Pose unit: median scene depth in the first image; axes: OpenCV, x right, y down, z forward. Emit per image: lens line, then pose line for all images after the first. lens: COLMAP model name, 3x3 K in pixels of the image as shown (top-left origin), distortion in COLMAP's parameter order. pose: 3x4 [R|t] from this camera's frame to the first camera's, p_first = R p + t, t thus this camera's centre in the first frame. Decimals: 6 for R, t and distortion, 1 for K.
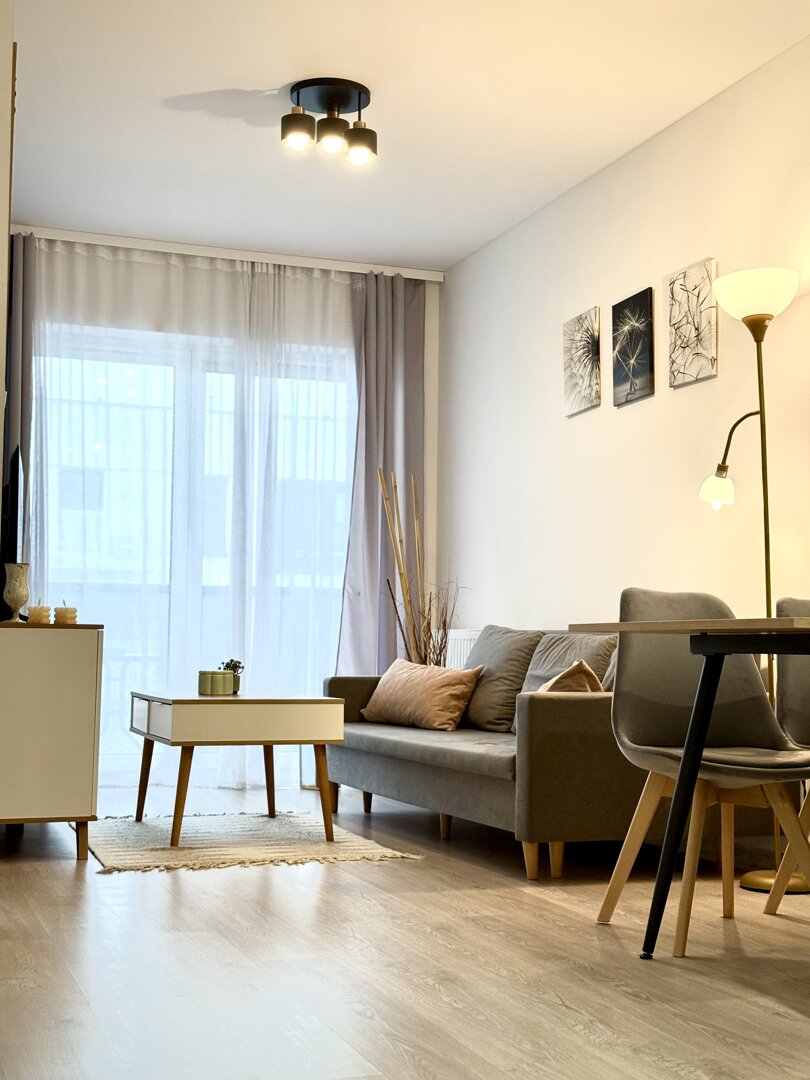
lens RADIAL K [[1514.3, 0, 405.0], [0, 1514.3, 540.0], [0, 0, 1]] dist [0.007432, 0.041183]
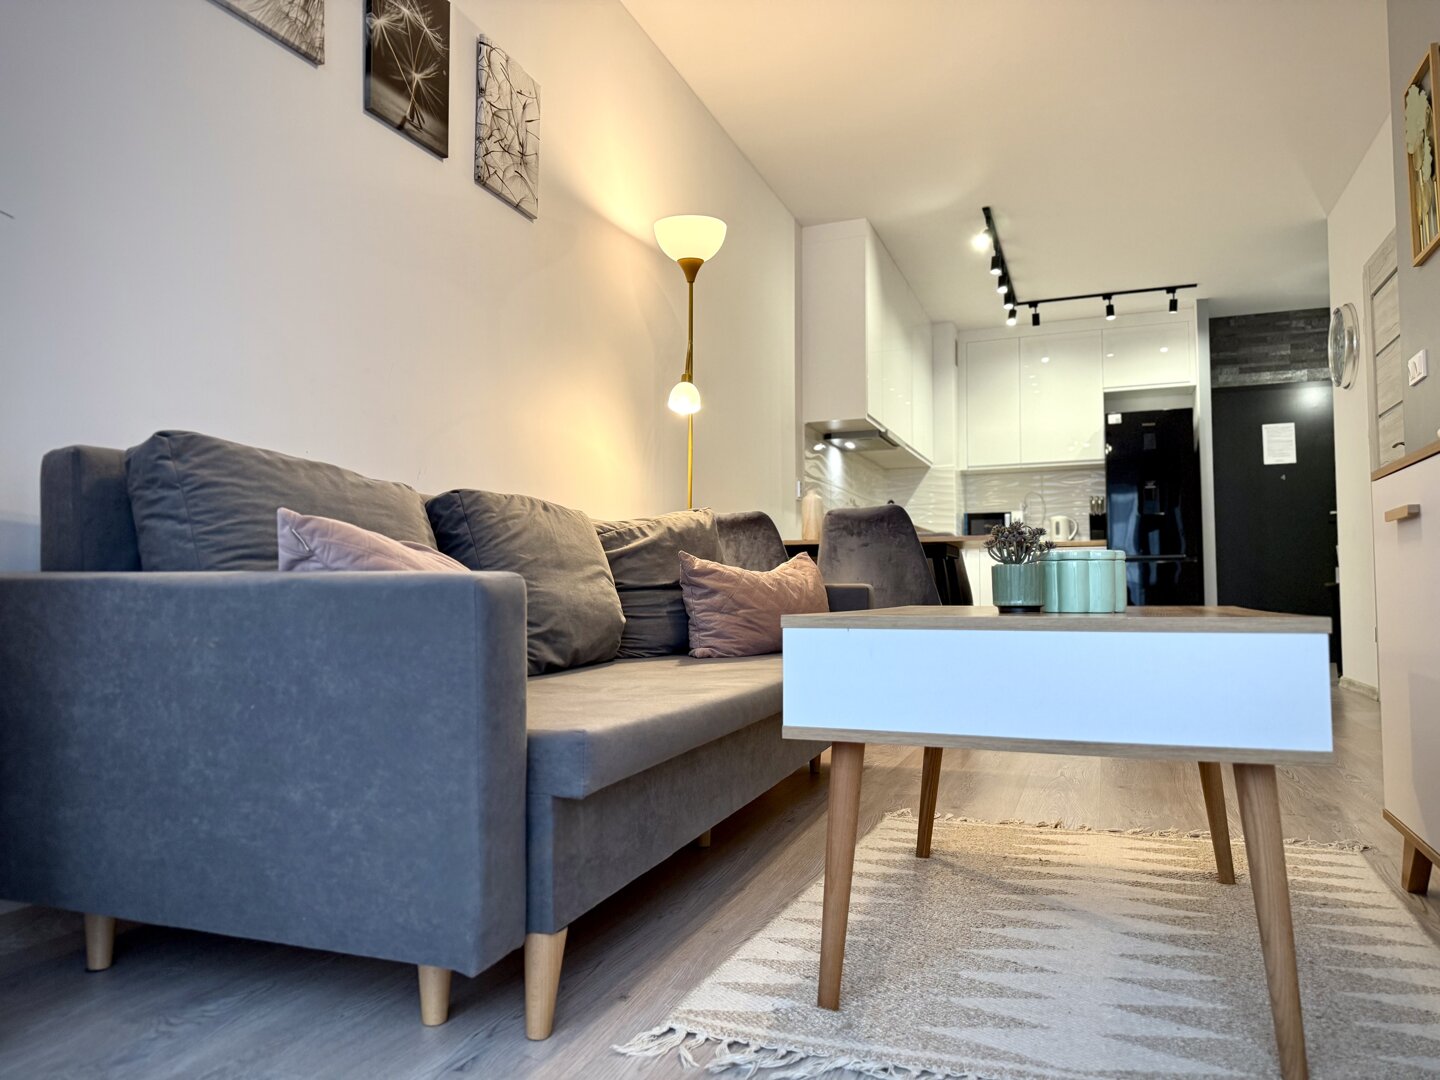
lens RADIAL K [[1000.3, 0, 726.3], [0, 1000.3, 548.4], [0, 0, 1]] dist [0.021023, -0.043396]
pose [[-0.766403, 0.022816, 0.641955, -0.214935], [-0.047480, 0.994623, -0.092034, 0.111353], [-0.640604, -0.101015, -0.761198, 1.222541]]
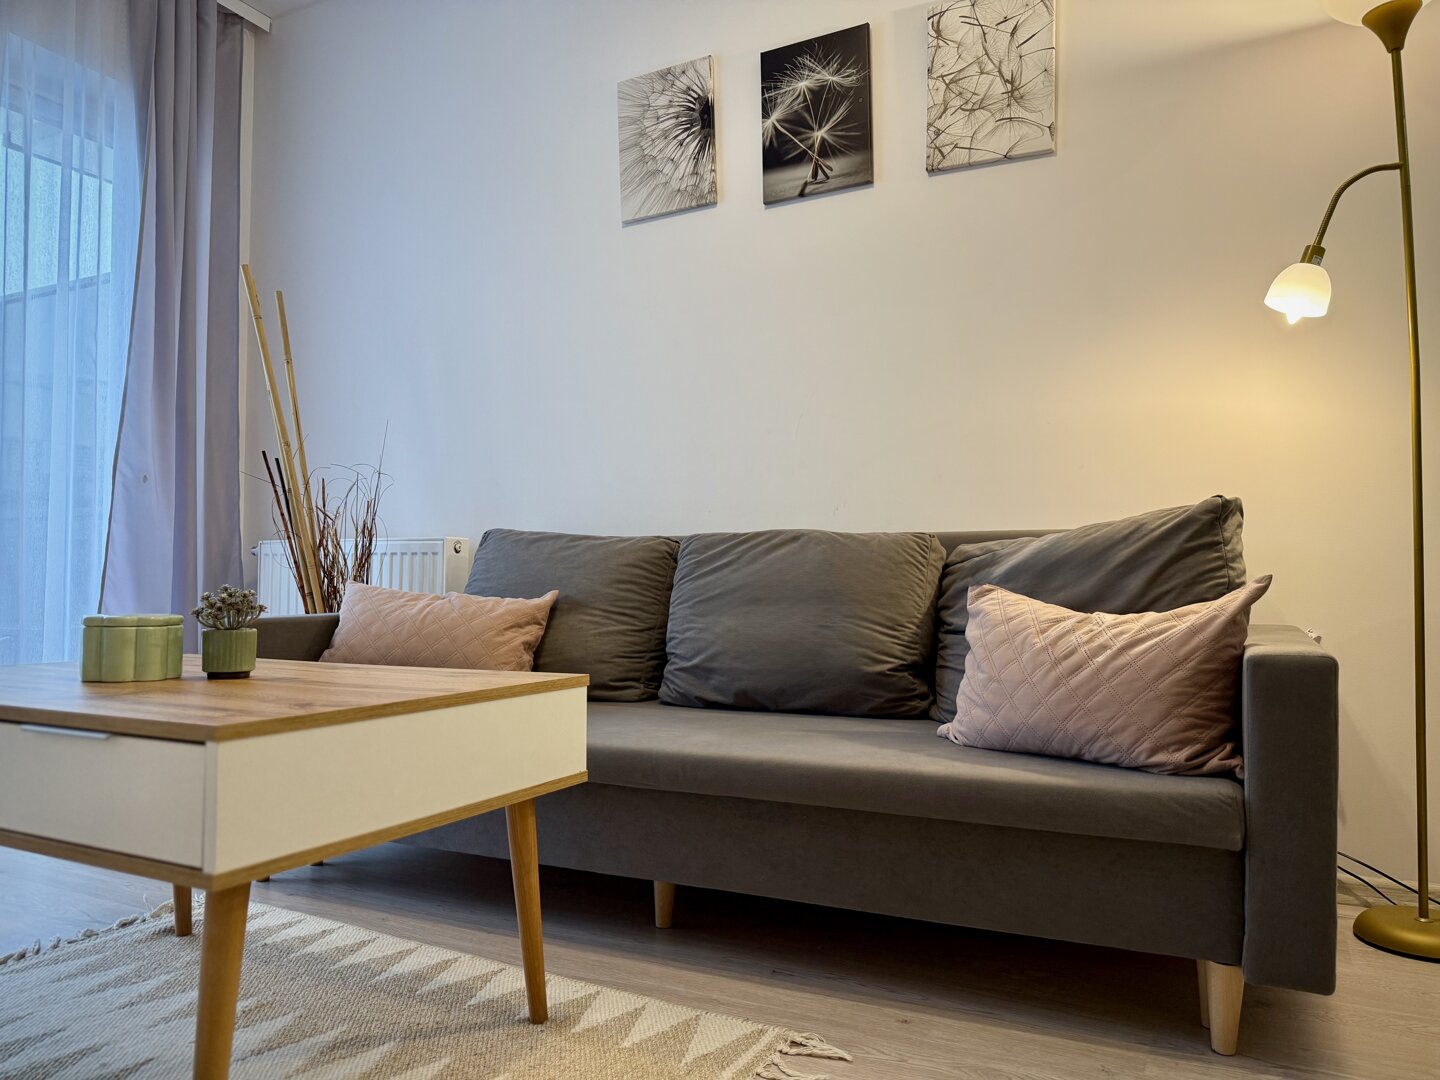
lens RADIAL K [[1000.3, 0, 726.3], [0, 1000.3, 548.4], [0, 0, 1]] dist [0.021023, -0.043396]
pose [[0.716319, 0.012600, 0.697659, -0.187252], [-0.043200, 0.998720, 0.026318, 0.055370], [-0.696434, -0.048991, 0.715946, 0.706365]]
